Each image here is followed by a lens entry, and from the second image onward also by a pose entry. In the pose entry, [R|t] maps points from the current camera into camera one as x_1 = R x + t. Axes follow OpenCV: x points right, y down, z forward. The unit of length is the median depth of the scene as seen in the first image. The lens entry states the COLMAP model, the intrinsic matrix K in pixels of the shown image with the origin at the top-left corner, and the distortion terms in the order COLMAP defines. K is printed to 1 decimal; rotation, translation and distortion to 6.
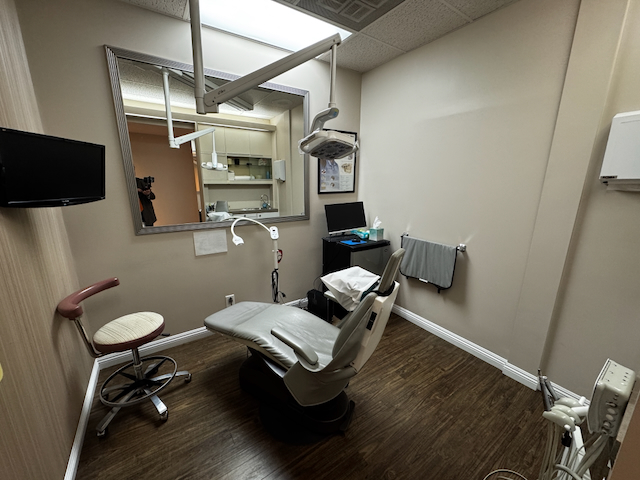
lens RADIAL K [[254.7, 0, 320.0], [0, 254.7, 240.0], [0, 0, 1]] dist [-0.000505, -0.000050]
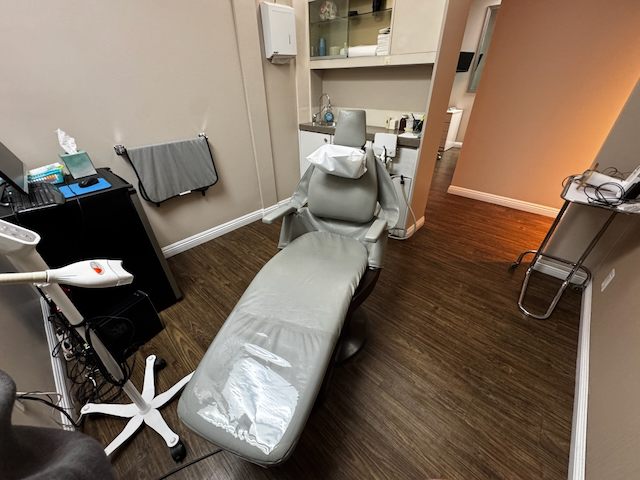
lens RADIAL K [[254.7, 0, 320.0], [0, 254.7, 240.0], [0, 0, 1]] dist [-0.000505, -0.000050]
pose [[-0.228569, -0.521819, 0.821865, -0.473981], [0.235238, 0.789593, 0.566751, -0.091230], [-0.944679, 0.322876, -0.057725, 0.688118]]
